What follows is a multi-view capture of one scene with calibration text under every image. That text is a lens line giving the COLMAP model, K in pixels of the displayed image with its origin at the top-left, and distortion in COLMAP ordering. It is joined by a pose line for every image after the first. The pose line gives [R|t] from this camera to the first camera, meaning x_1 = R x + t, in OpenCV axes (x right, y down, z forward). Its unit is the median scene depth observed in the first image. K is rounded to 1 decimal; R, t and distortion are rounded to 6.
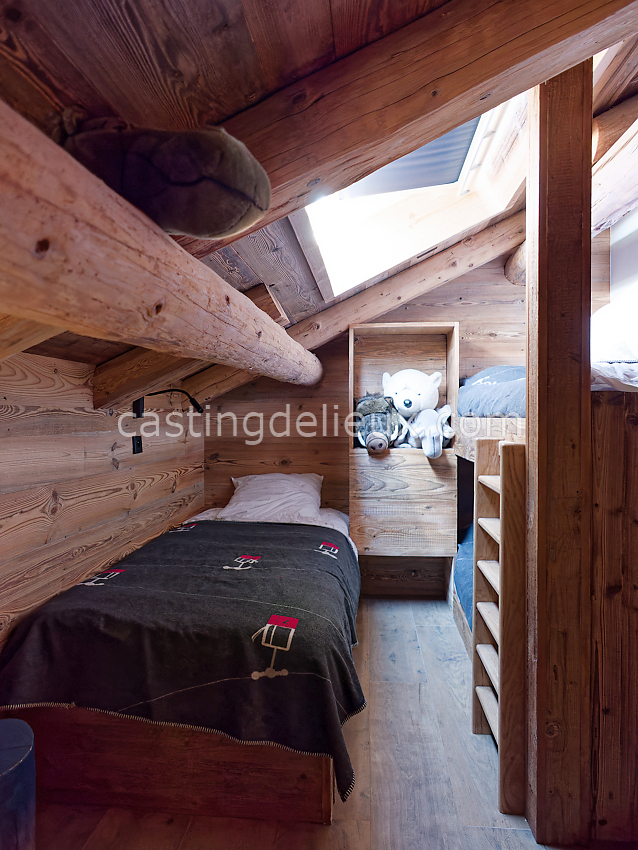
lens RADIAL K [[568.8, 0, 308.8], [0, 568.8, 429.8], [0, 0, 1]] dist [-0.030277, 0.044967]
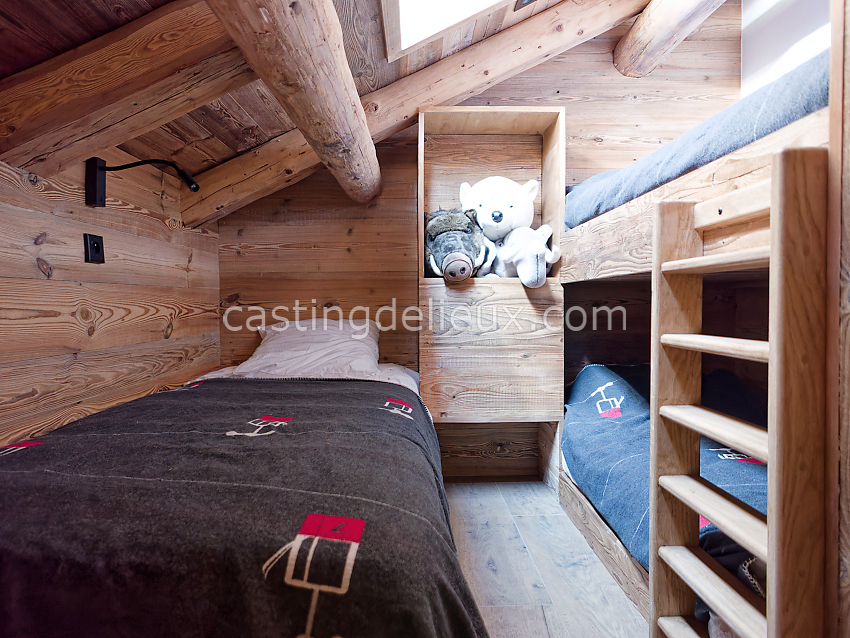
lens RADIAL K [[568.8, 0, 419.6], [0, 568.8, 318.4], [0, 0, 1]] dist [-0.030277, 0.044967]
pose [[0.992939, -0.003491, 0.118577, -0.015410], [0.003566, 0.999994, -0.000420, 0.088231], [-0.118575, 0.000840, 0.992945, 0.280898]]
